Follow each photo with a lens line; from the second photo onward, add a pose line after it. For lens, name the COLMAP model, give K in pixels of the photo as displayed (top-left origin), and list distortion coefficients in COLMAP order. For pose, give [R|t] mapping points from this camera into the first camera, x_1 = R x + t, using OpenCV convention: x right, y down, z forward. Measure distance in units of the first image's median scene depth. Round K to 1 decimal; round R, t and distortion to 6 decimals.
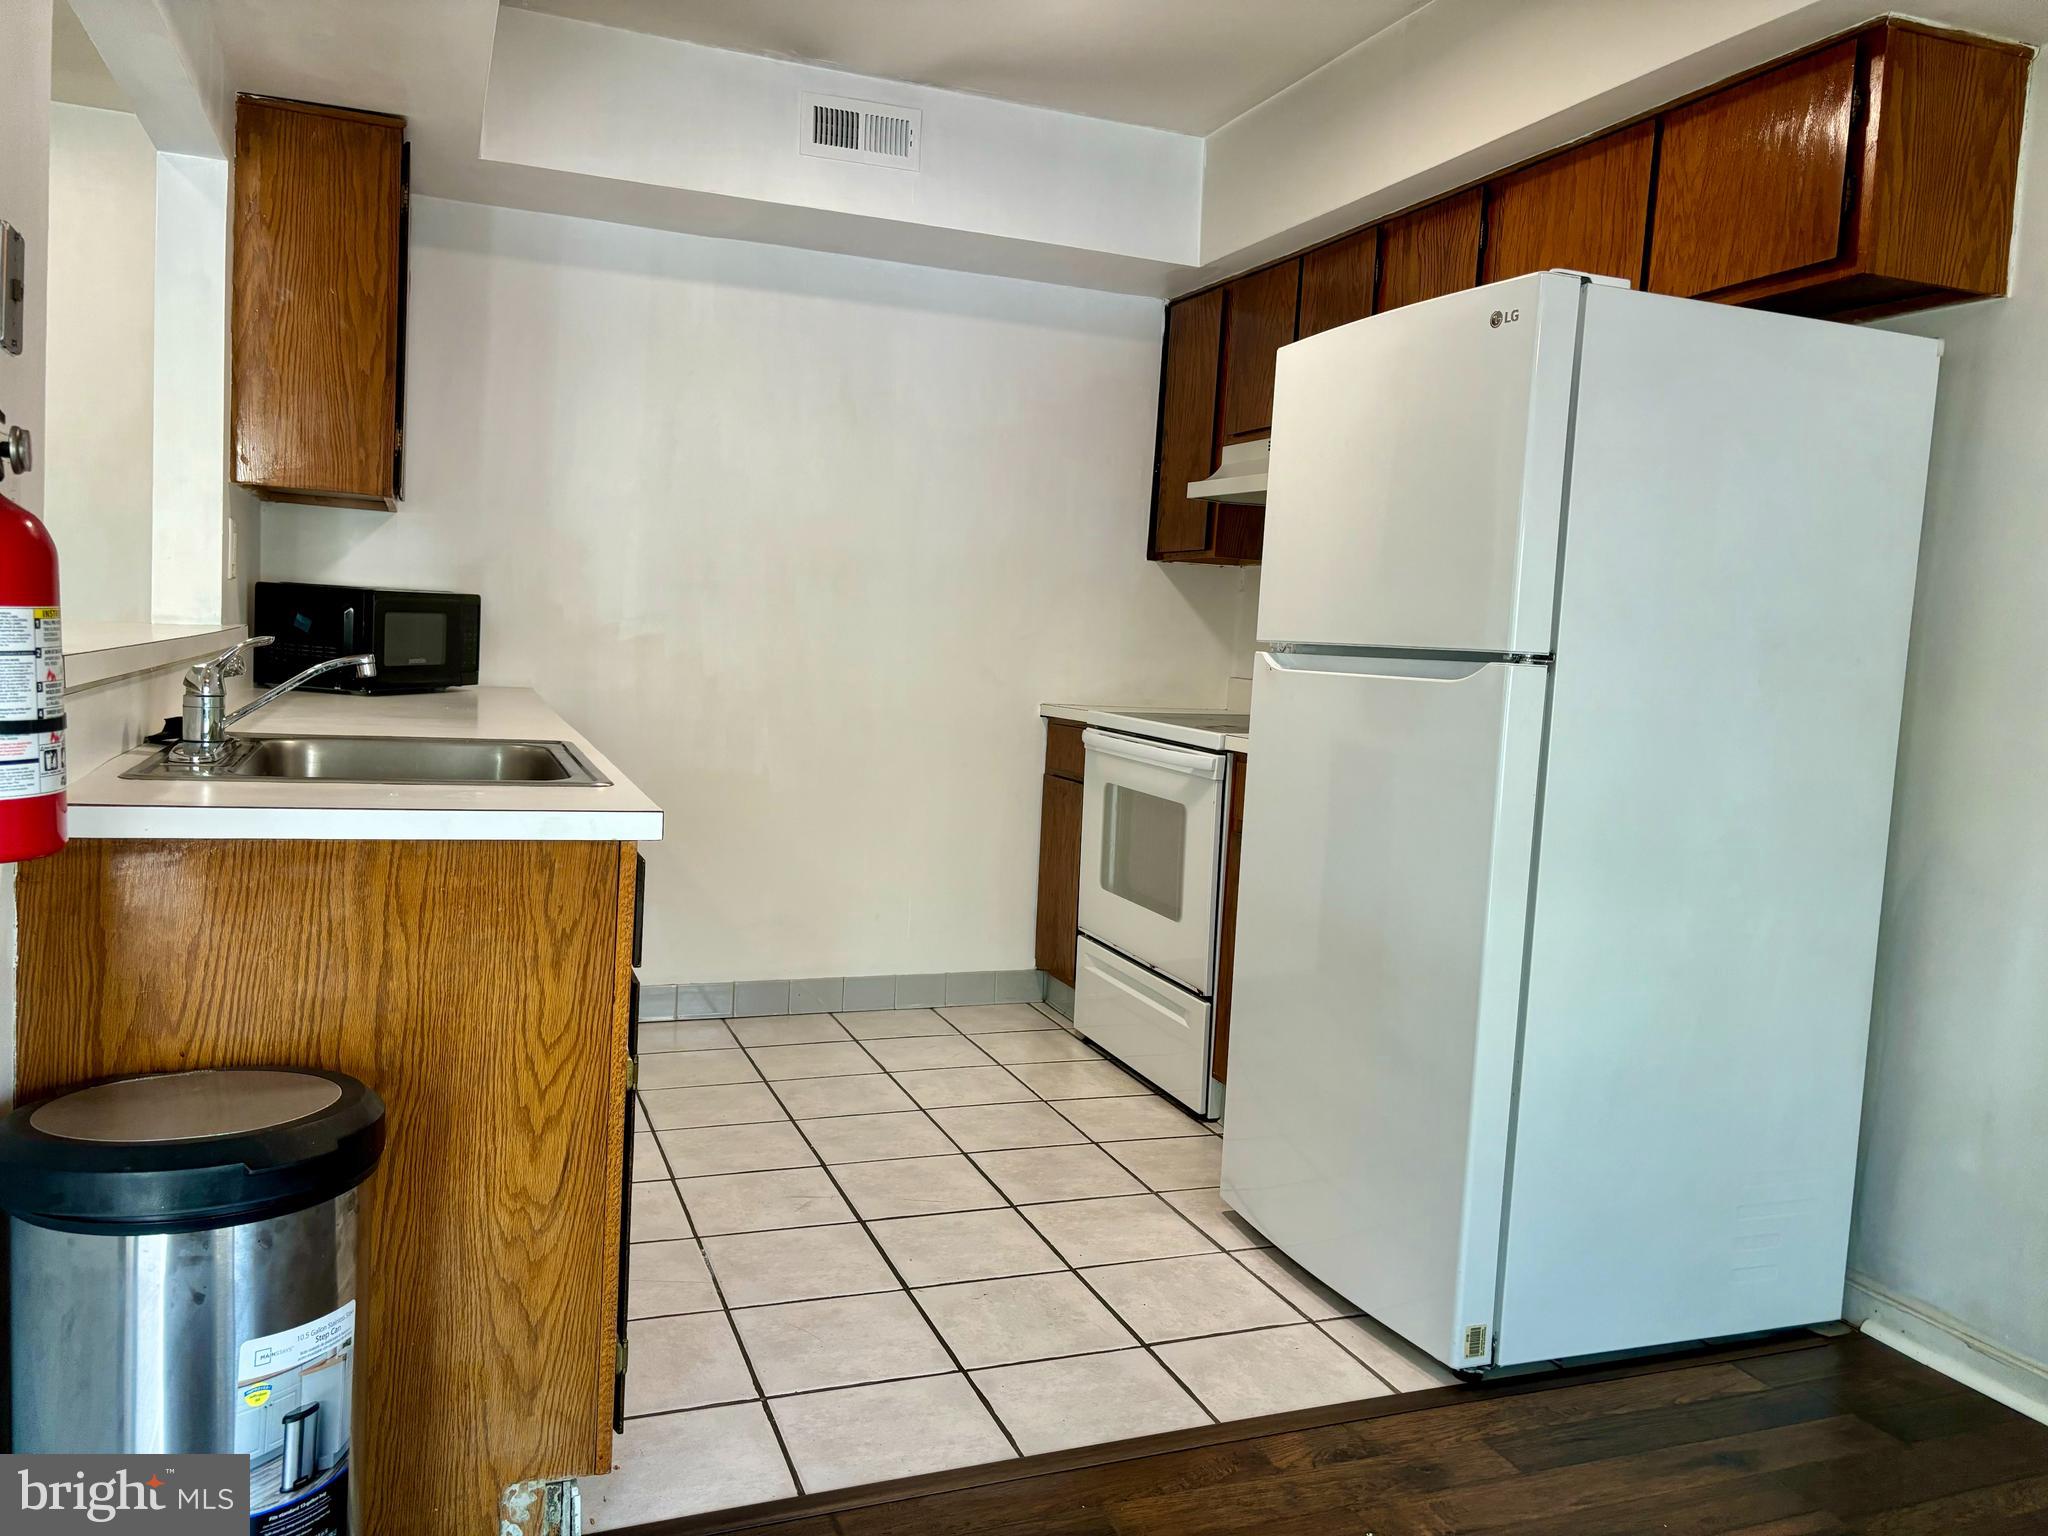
lens RADIAL K [[1547.4, 0, 1030.5], [0, 1547.4, 764.7], [0, 0, 1]] dist [0.044061, -0.037498]
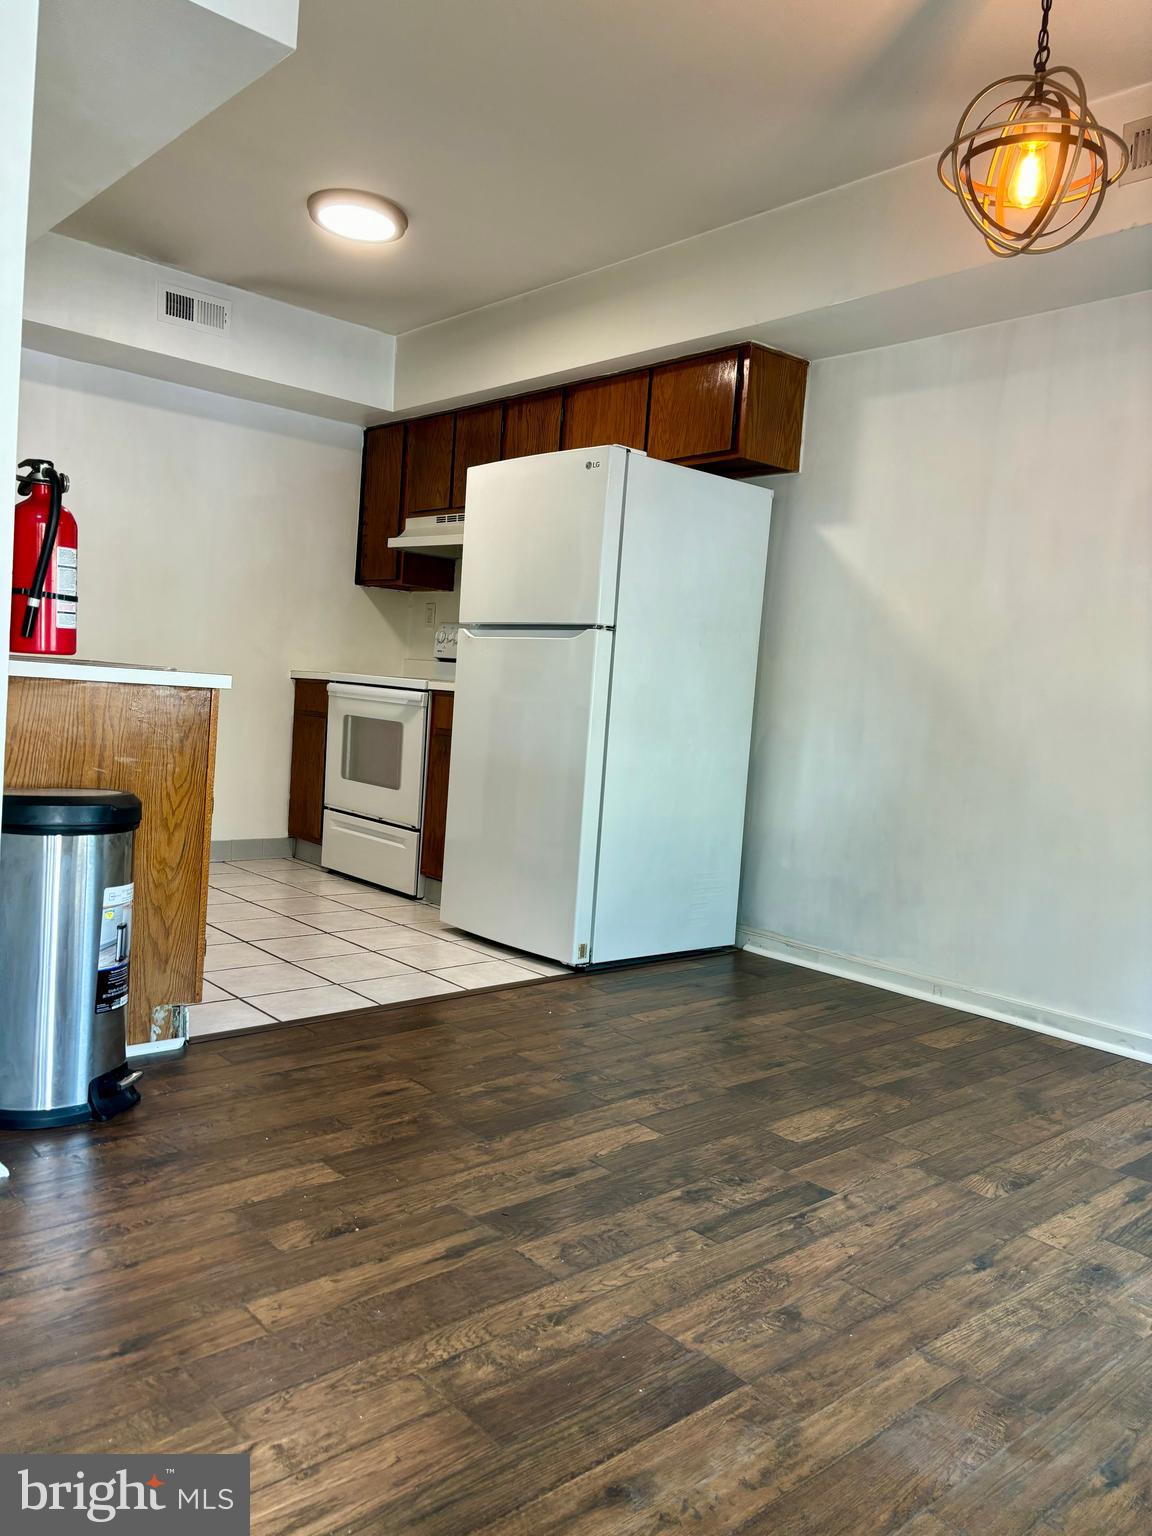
lens RADIAL K [[1160.6, 0, 571.6], [0, 1160.6, 780.2], [0, 0, 1]] dist [0.044061, -0.037498]
pose [[0.939713, -0.012972, 0.341719, -0.219692], [0.008757, 0.999865, 0.013875, 0.097230], [-0.341853, -0.010046, 0.939700, -0.393347]]
